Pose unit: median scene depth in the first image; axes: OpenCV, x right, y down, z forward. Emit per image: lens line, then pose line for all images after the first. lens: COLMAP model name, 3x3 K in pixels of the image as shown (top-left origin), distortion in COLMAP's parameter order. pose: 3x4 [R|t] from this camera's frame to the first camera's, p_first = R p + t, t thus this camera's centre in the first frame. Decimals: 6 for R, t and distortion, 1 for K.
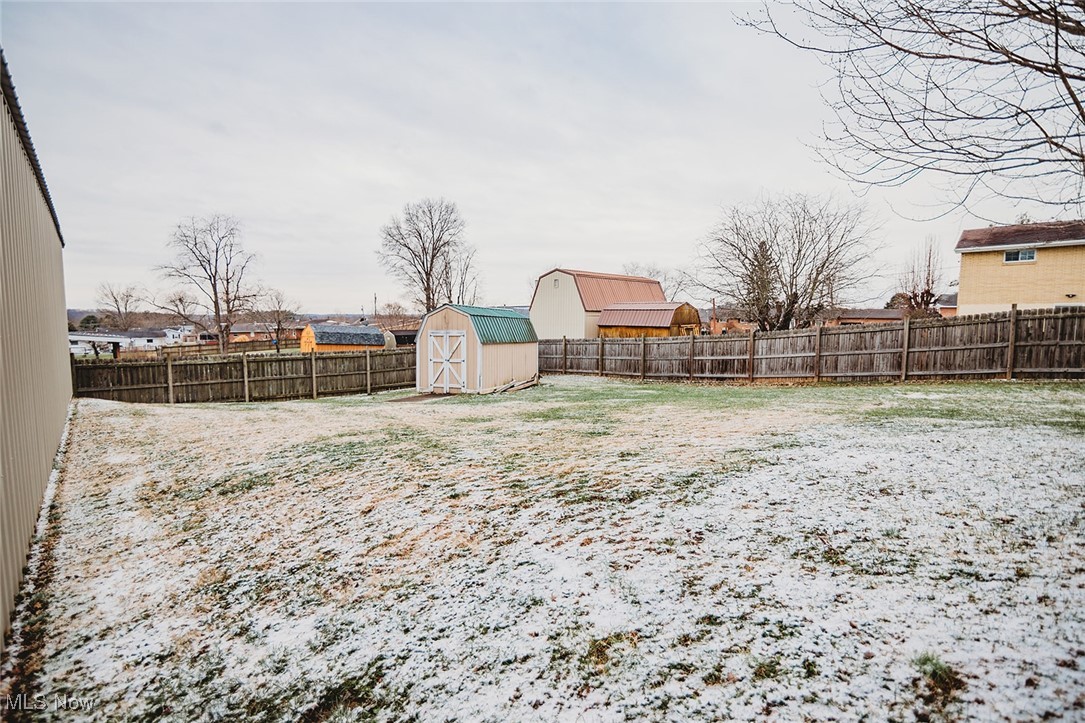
lens RADIAL K [[508.0, 0, 542.5], [0, 508.0, 361.5], [0, 0, 1]] dist [-0.004239, -0.001415]
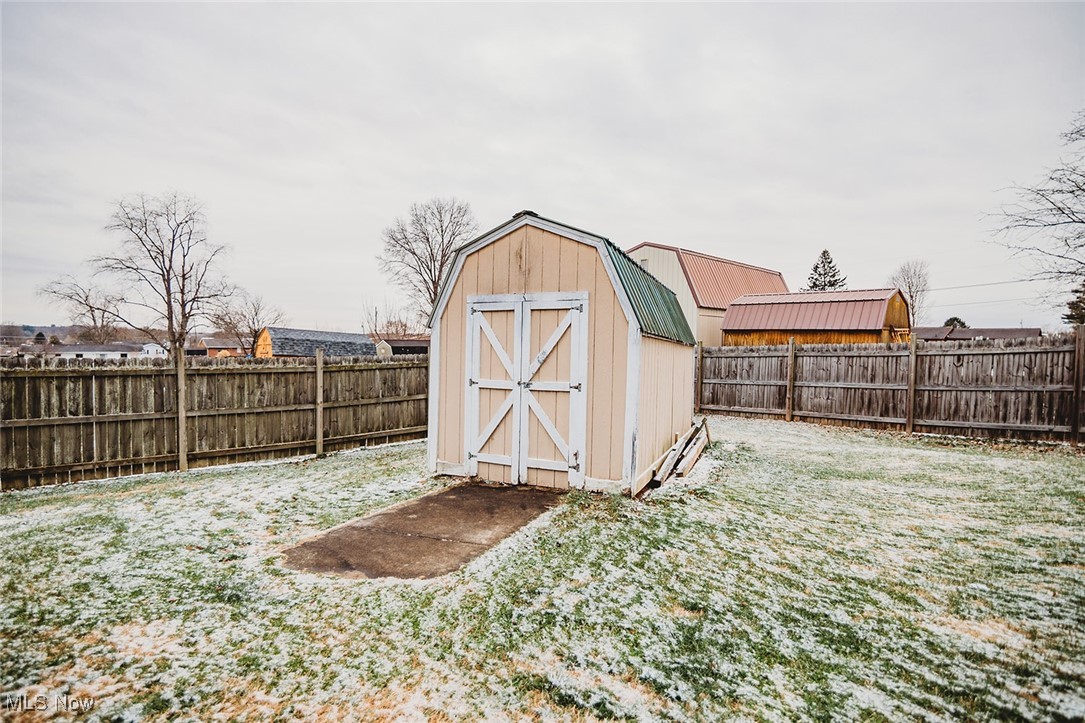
lens RADIAL K [[508.0, 0, 542.5], [0, 508.0, 361.5], [0, 0, 1]] dist [-0.004239, -0.001415]
pose [[0.999835, 0.017471, -0.004942, -0.061146], [-0.017686, 0.998721, -0.047374, -0.000606], [0.004108, 0.047453, 0.998865, 0.235096]]
